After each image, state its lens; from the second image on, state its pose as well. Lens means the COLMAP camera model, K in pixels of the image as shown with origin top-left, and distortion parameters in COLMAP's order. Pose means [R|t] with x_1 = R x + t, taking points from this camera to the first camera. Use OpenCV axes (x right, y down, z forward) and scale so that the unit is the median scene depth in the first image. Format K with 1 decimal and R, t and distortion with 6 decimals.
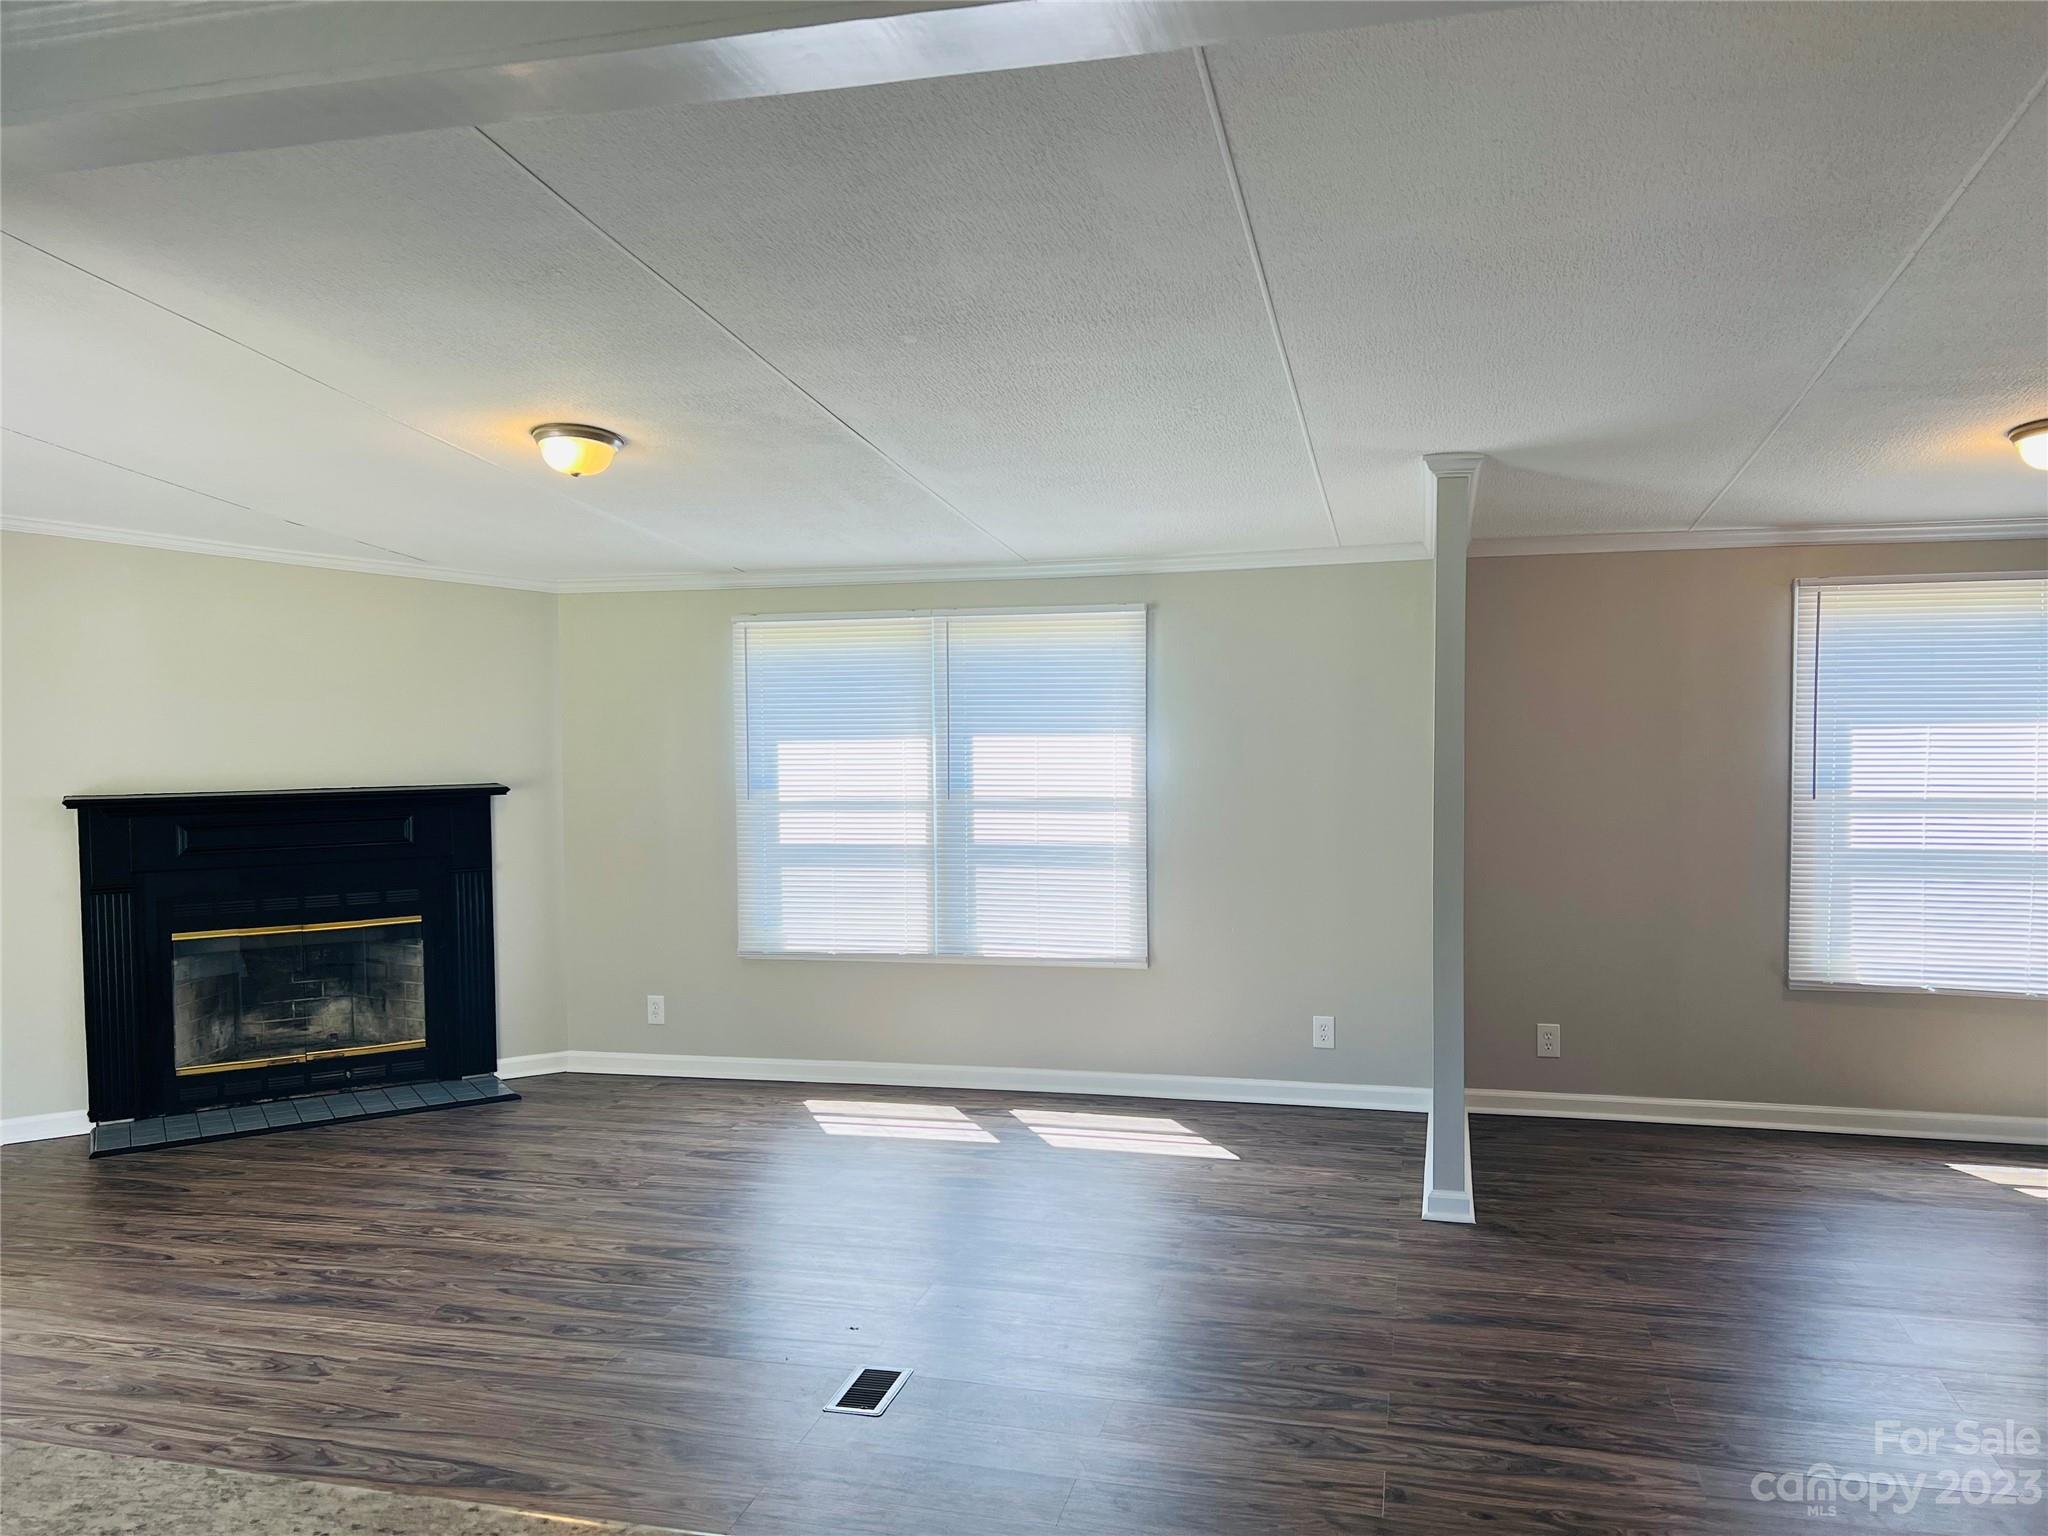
lens RADIAL K [[1538.8, 0, 1010.8], [0, 1538.8, 773.8], [0, 0, 1]] dist [0.047405, -0.045721]
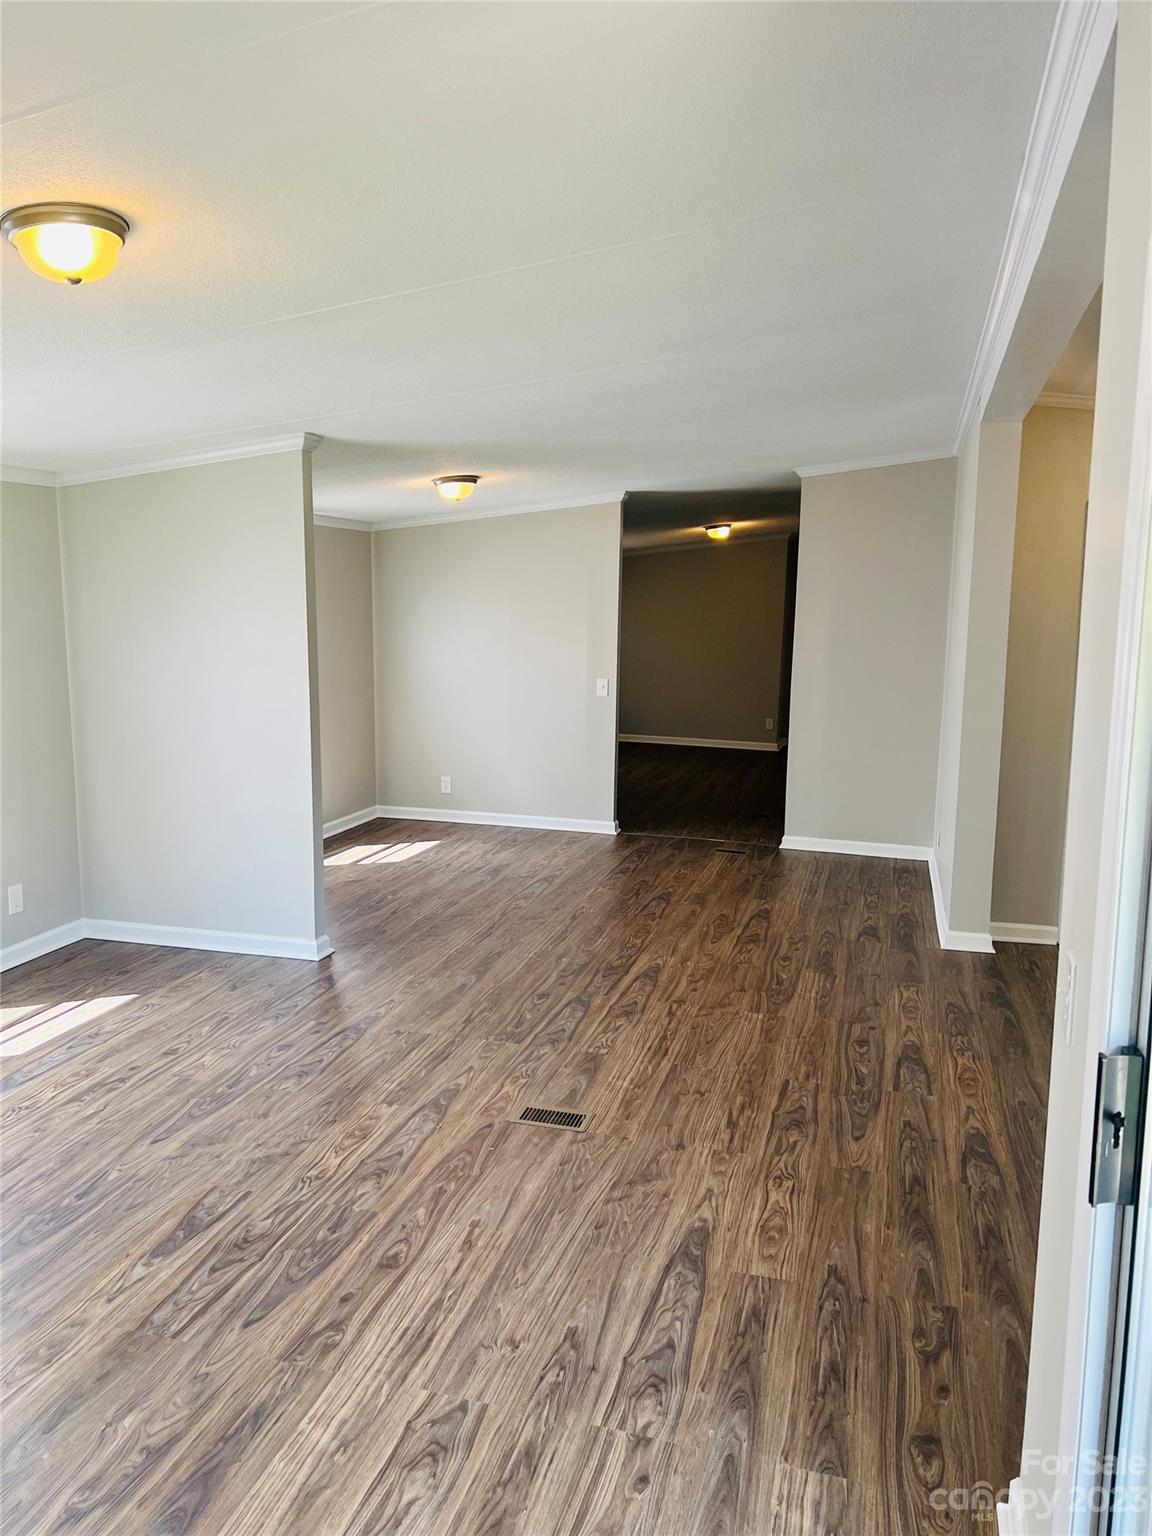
lens RADIAL K [[1154.1, 0, 573.6], [0, 1154.1, 763.2], [0, 0, 1]] dist [0.047405, -0.045721]
pose [[0.017301, -0.124382, 0.992084, -0.992275], [0.044899, 0.991328, 0.123505, -0.032935], [-0.998842, 0.042407, 0.022735, 0.884191]]
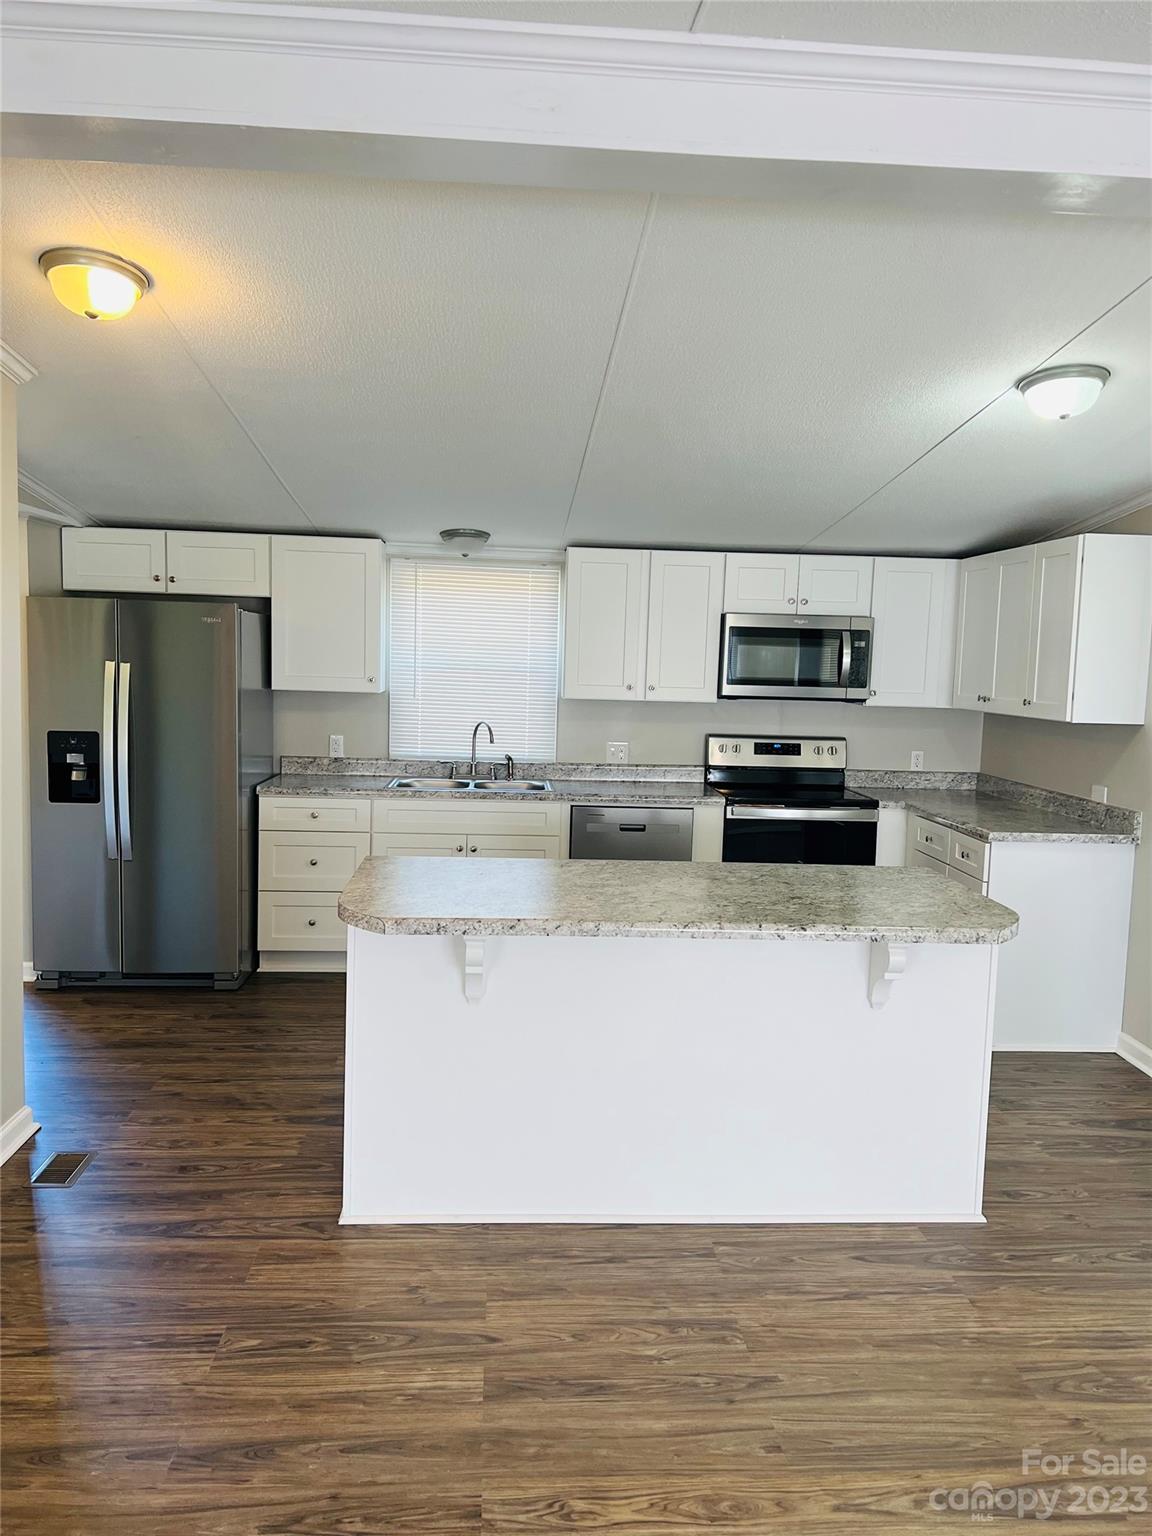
lens RADIAL K [[1154.1, 0, 581.4], [0, 1154.1, 758.1], [0, 0, 1]] dist [0.047405, -0.045721]
pose [[-0.944530, 0.003020, -0.328412, -0.000134], [-0.048384, 0.987768, 0.148237, -0.062050], [0.324842, 0.155904, -0.932830, 1.236326]]
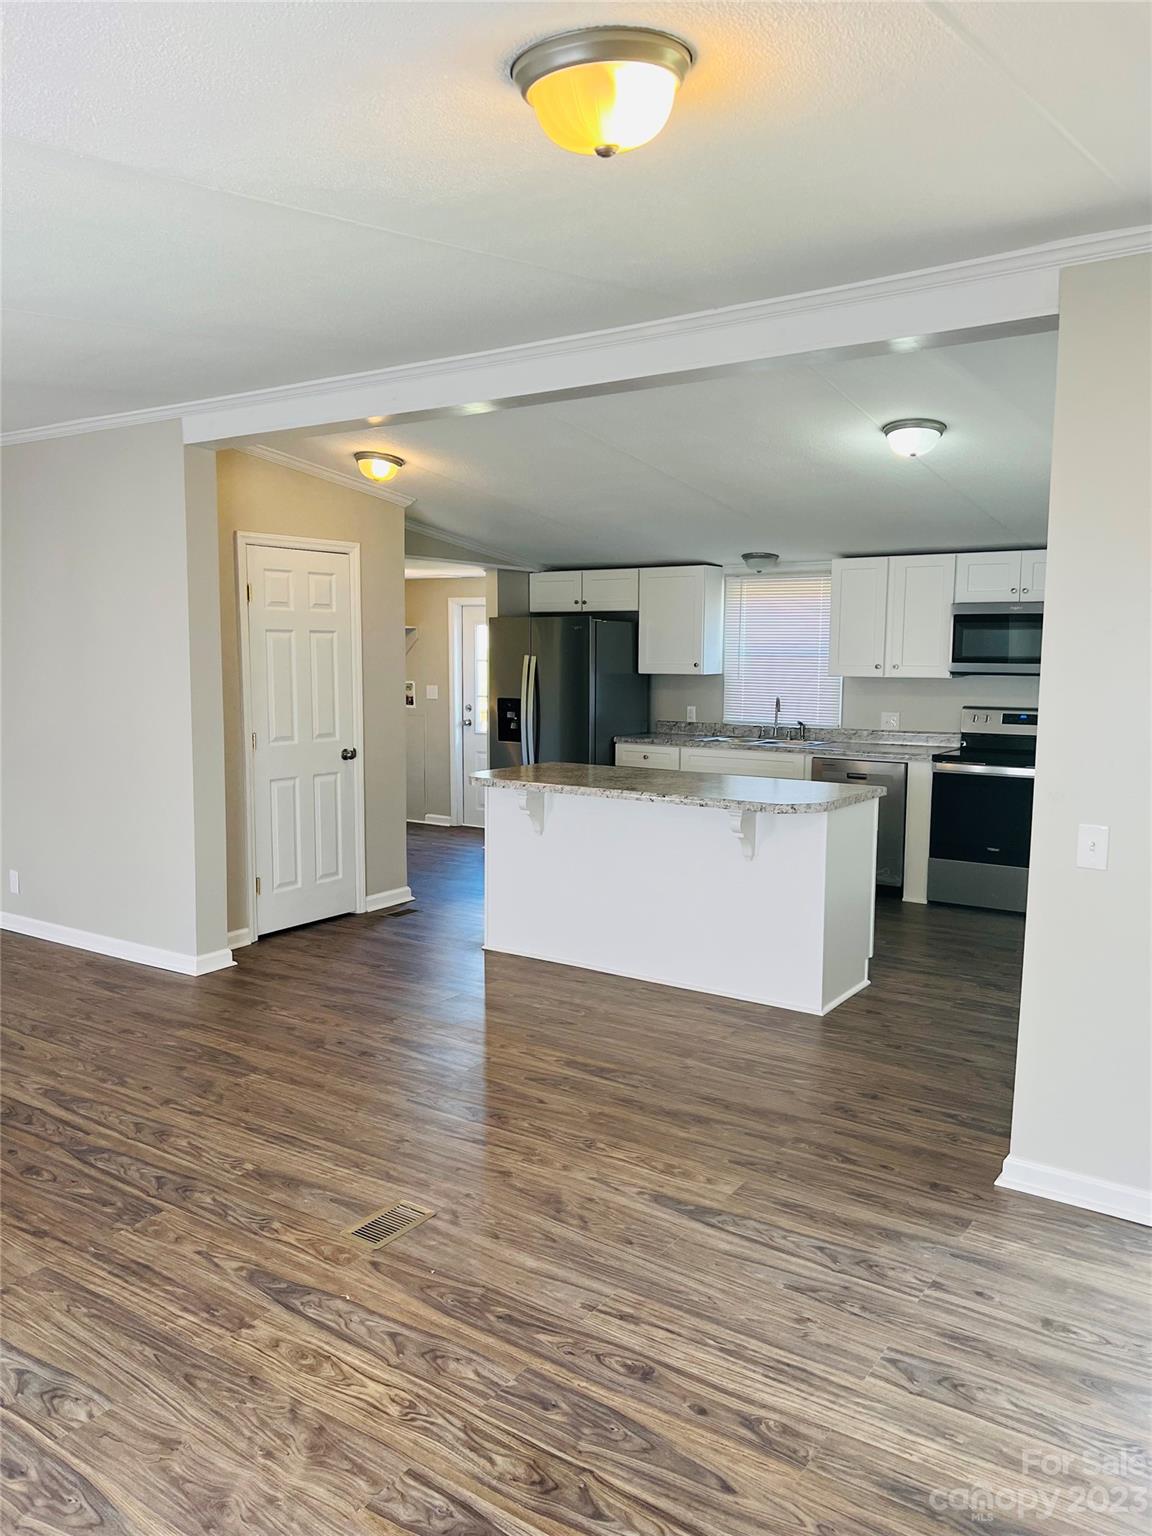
lens RADIAL K [[1154.1, 0, 563.2], [0, 1154.1, 767.5], [0, 0, 1]] dist [0.047405, -0.045721]
pose [[-0.941440, -0.036205, 0.335233, -0.463864], [0.017533, 0.987617, 0.155901, -0.071162], [-0.336726, 0.152649, -0.929147, 1.606104]]
